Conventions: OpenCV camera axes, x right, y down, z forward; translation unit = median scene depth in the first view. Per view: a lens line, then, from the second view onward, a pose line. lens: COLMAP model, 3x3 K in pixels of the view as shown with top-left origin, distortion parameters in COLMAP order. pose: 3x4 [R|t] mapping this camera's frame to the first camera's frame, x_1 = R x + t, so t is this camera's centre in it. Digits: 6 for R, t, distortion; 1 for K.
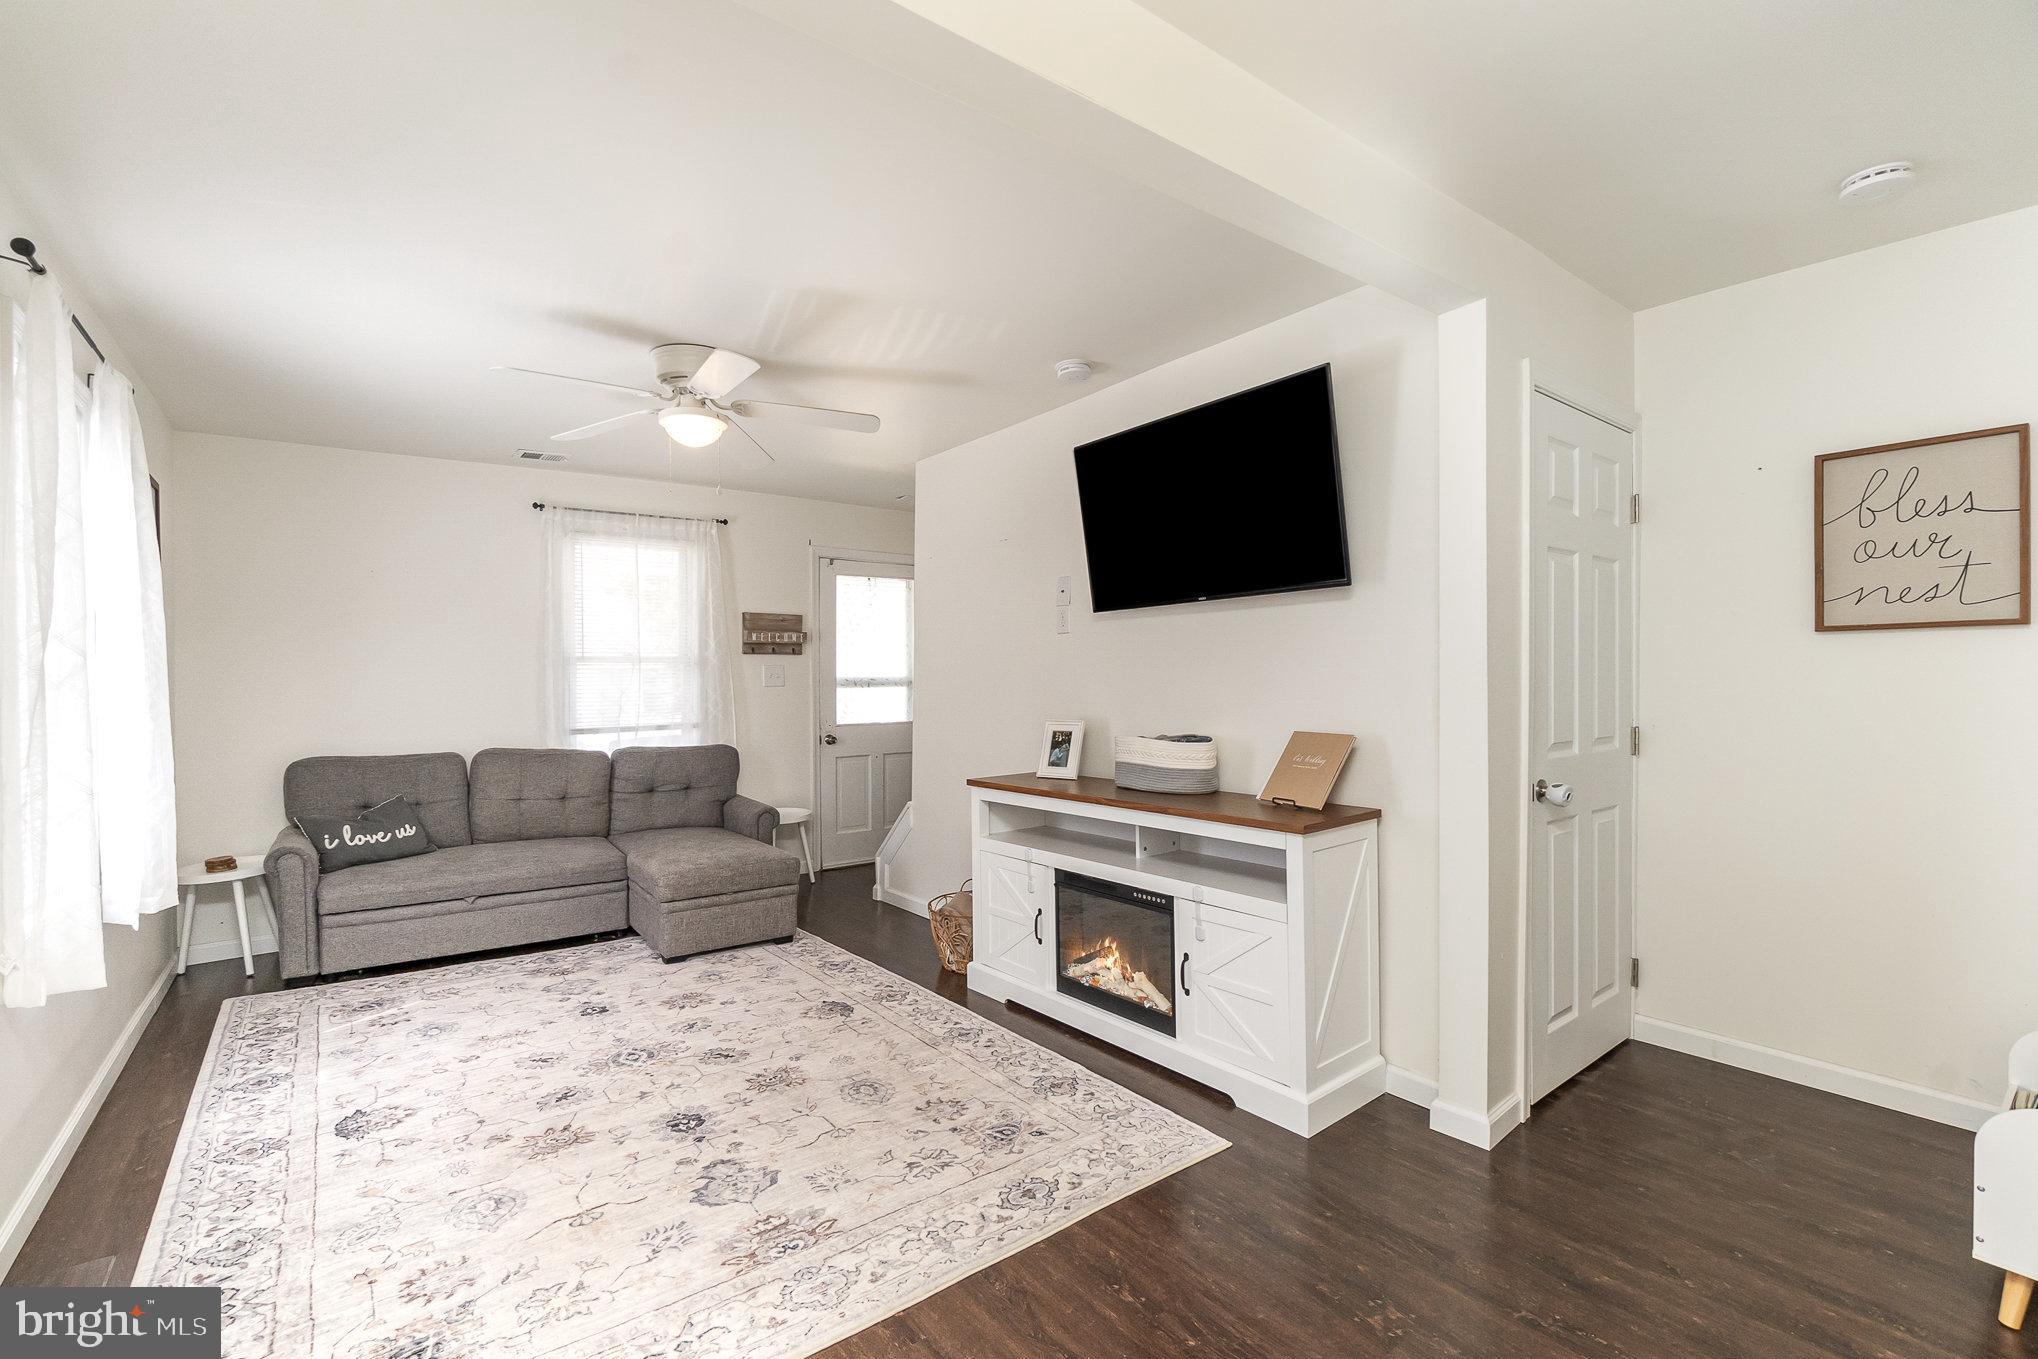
lens RADIAL K [[914.7, 0, 1019.0], [0, 914.7, 679.5], [0, 0, 1]] dist [-0.000484, -0.000016]
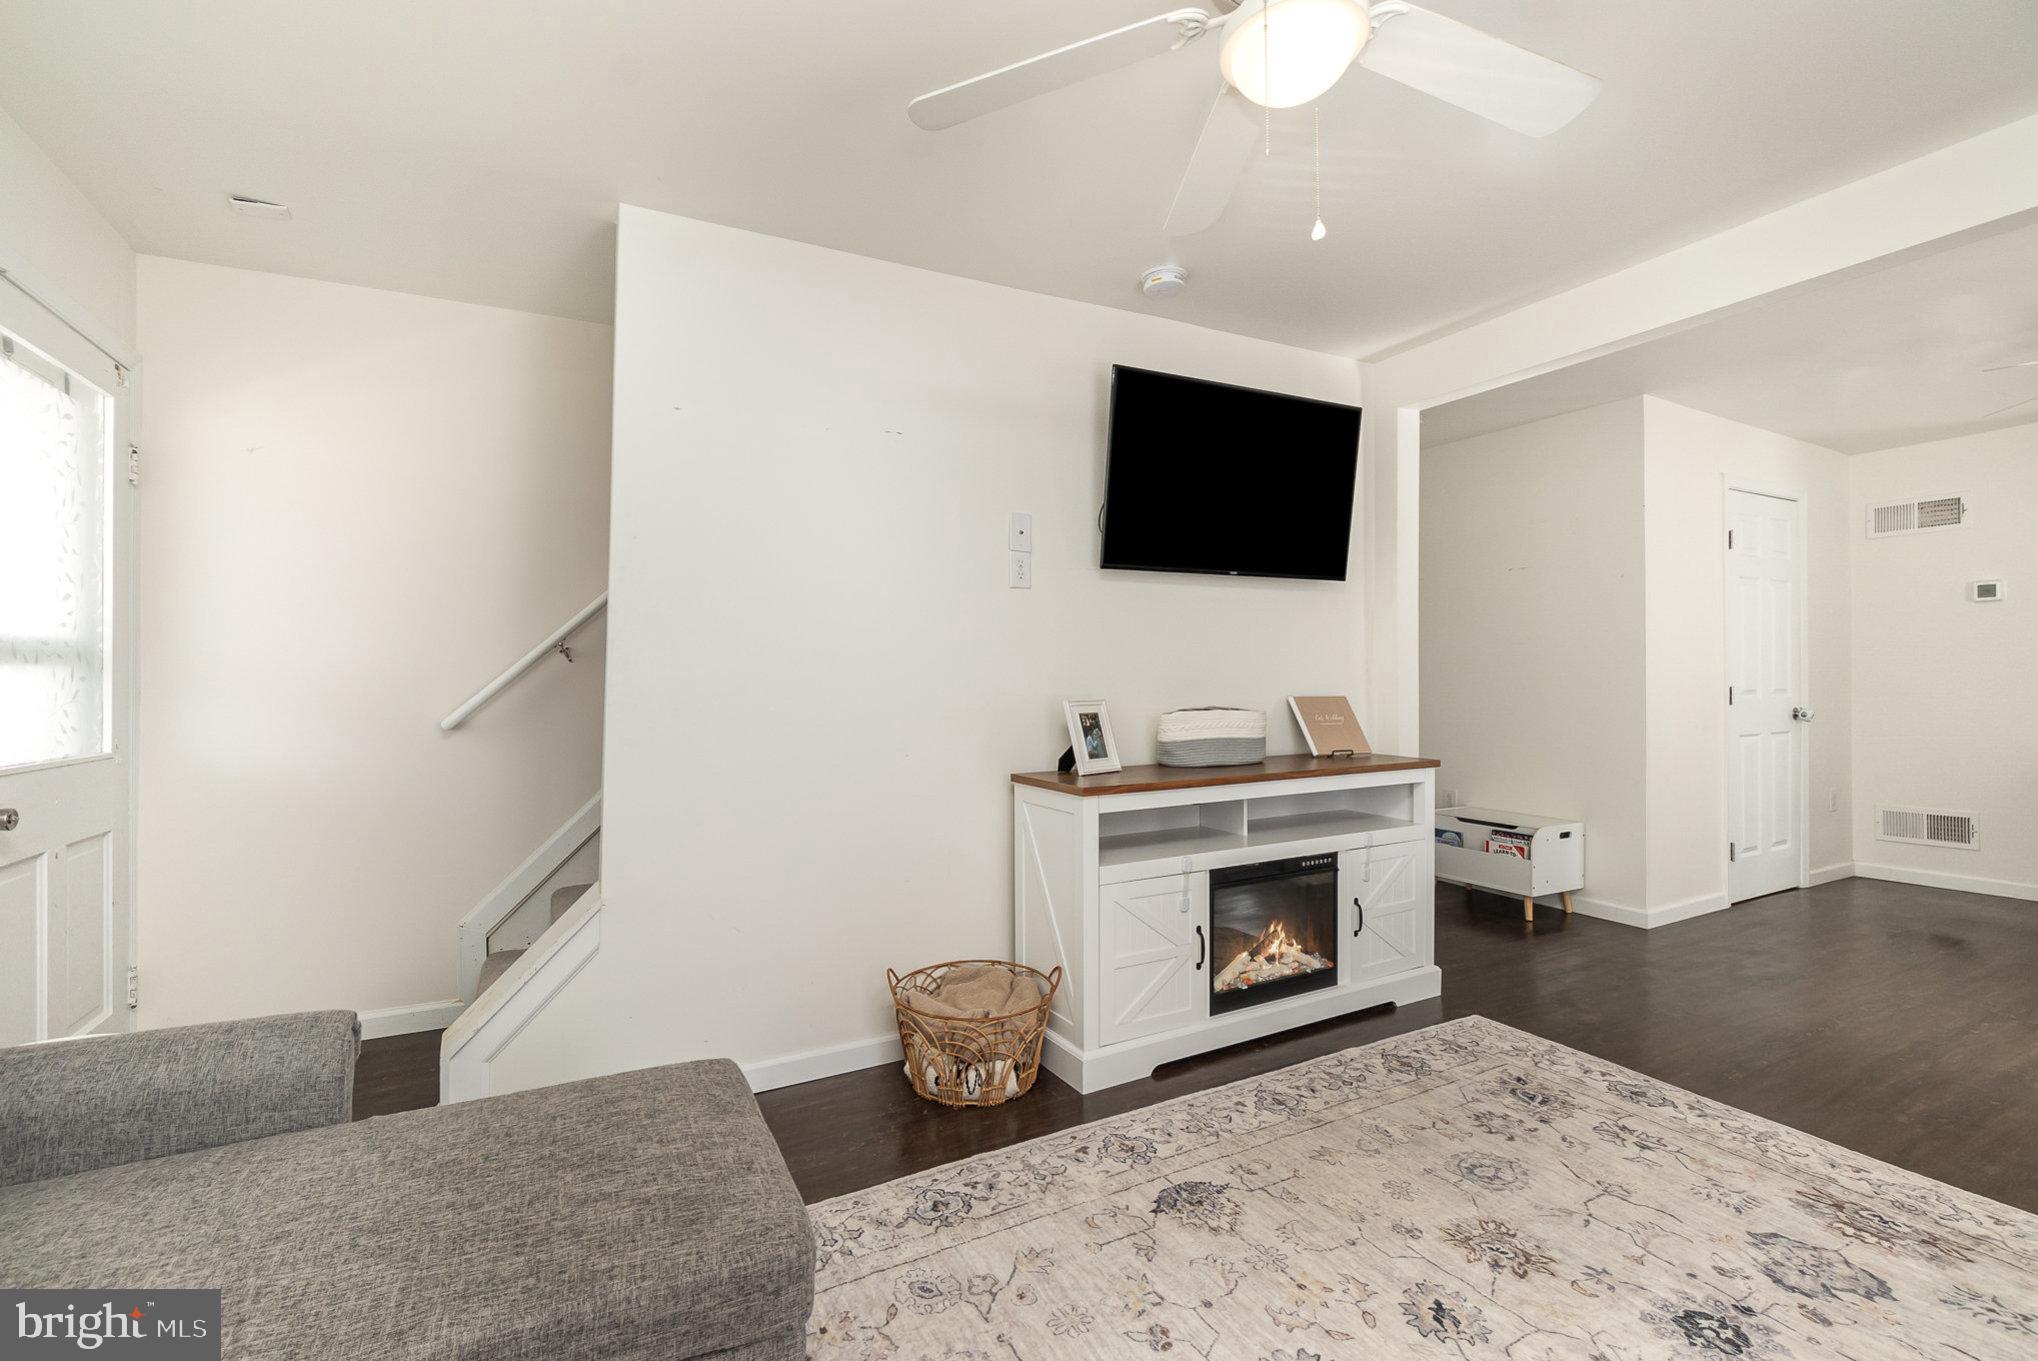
lens RADIAL K [[878.5, 0, 1019.0], [0, 878.5, 680.5], [0, 0, 1]] dist [-0.001411, 0.003004]
pose [[0.166710, 0.006733, 0.985983, -0.863208], [0.004706, 0.999960, -0.007624, 0.040791], [-0.985995, 0.005911, 0.166671, 1.138683]]
